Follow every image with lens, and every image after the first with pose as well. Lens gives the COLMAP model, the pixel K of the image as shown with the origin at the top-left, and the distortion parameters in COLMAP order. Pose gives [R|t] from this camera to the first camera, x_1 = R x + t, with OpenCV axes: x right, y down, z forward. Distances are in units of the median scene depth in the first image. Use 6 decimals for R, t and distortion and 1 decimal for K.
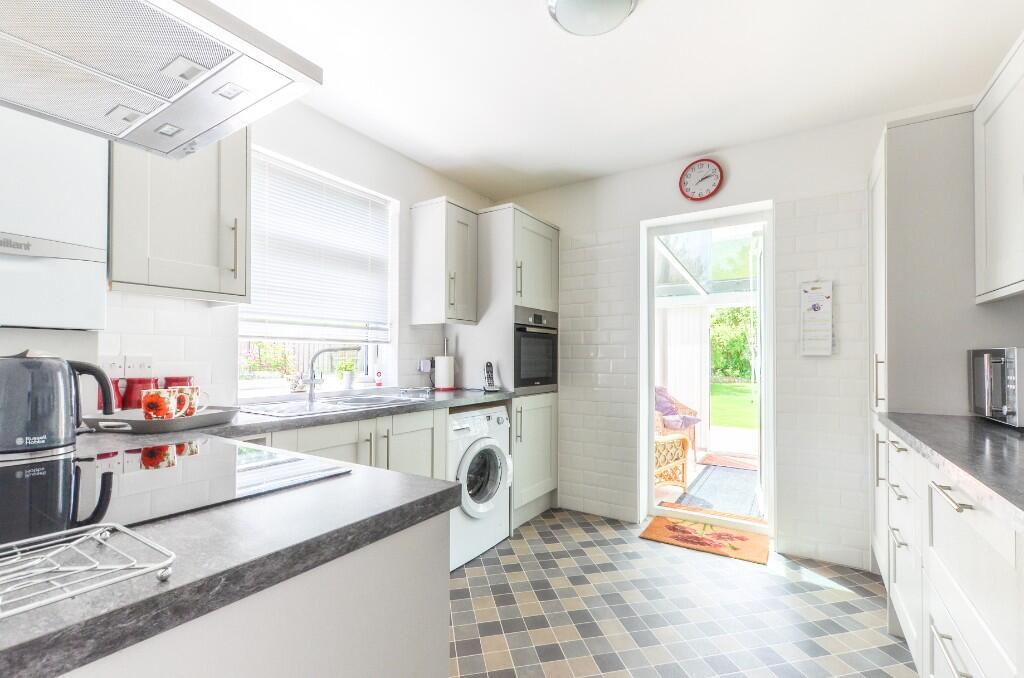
lens RADIAL K [[467.3, 0, 522.6], [0, 467.3, 349.1], [0, 0, 1]] dist [-0.021873, 0.001848]
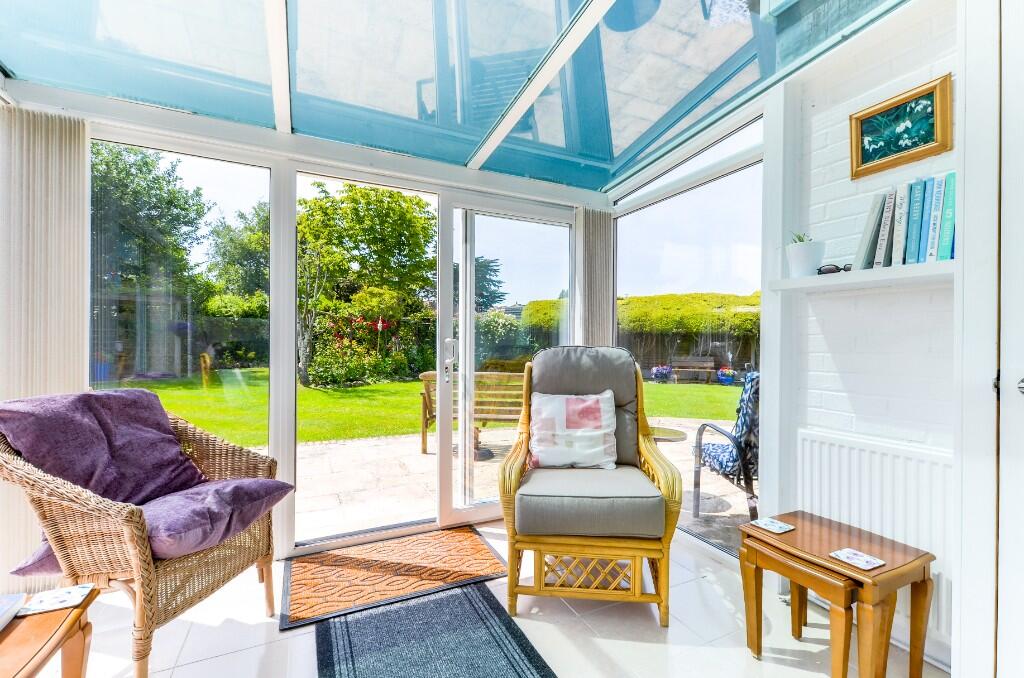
lens RADIAL K [[453.5, 0, 519.5], [0, 453.5, 346.5], [0, 0, 1]] dist [-0.021520, 0.000198]
pose [[0.532458, -0.002124, 0.846454, 0.204198], [-0.017362, 0.999759, 0.013430, 0.050991], [-0.846278, -0.021848, 0.532293, 0.695077]]
